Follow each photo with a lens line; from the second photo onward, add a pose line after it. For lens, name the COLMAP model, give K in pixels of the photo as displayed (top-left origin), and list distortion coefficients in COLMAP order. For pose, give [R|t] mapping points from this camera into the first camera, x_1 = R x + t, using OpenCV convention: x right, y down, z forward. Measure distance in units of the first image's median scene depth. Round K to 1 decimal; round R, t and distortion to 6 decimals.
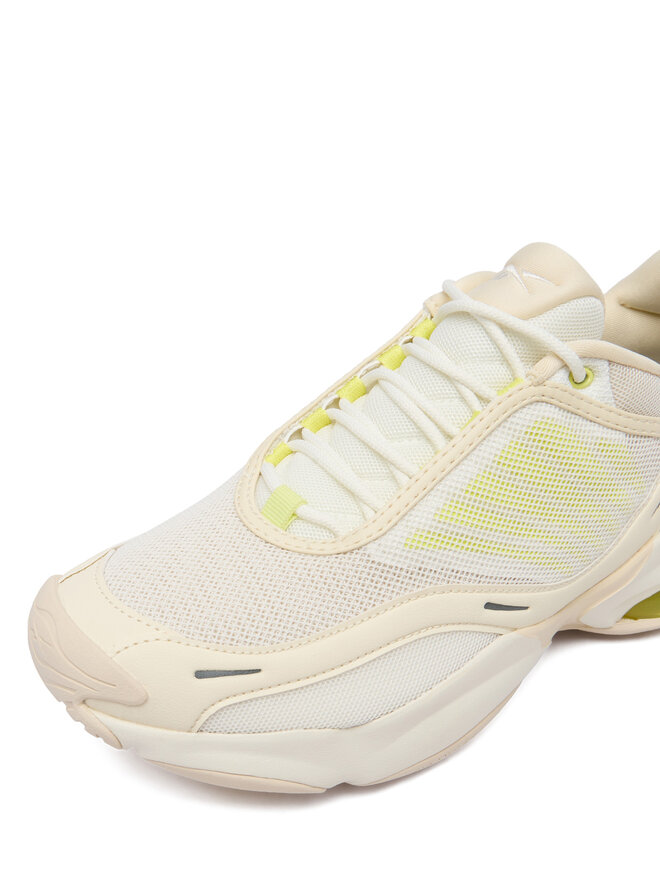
lens RADIAL K [[822.3, 0, 330.0], [0, 822.3, 440.0], [0, 0, 1]] dist [-0.007631, -0.000851]
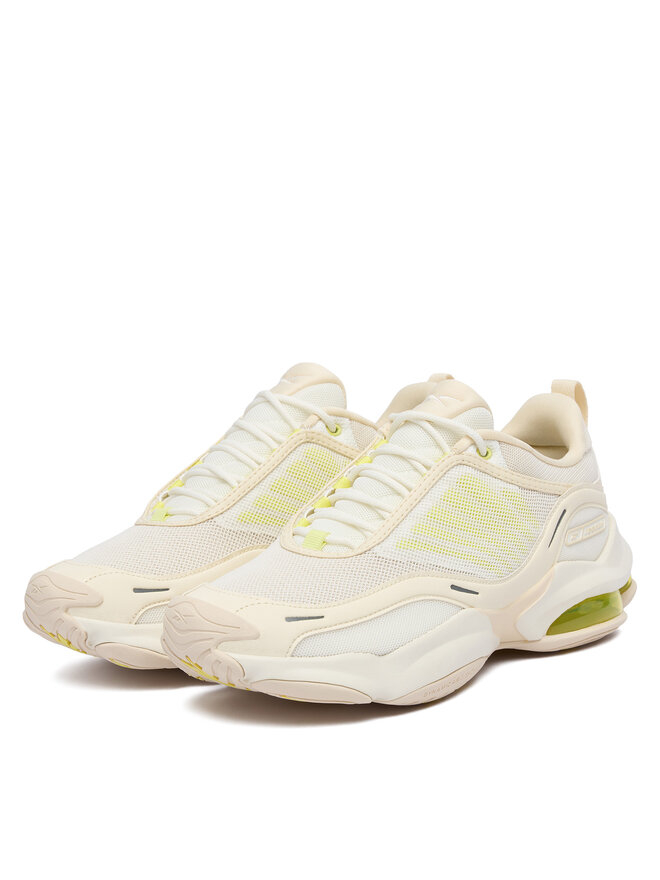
lens RADIAL K [[1969.0, 0, 330.0], [0, 1969.0, 440.0], [0, 0, 1]] dist [-0.022196, -0.071147]
pose [[0.976346, -0.062623, 0.206944, -0.802049], [0.141418, 0.908972, -0.392135, 1.397158], [-0.163550, 0.412125, 0.896328, -2.464254]]
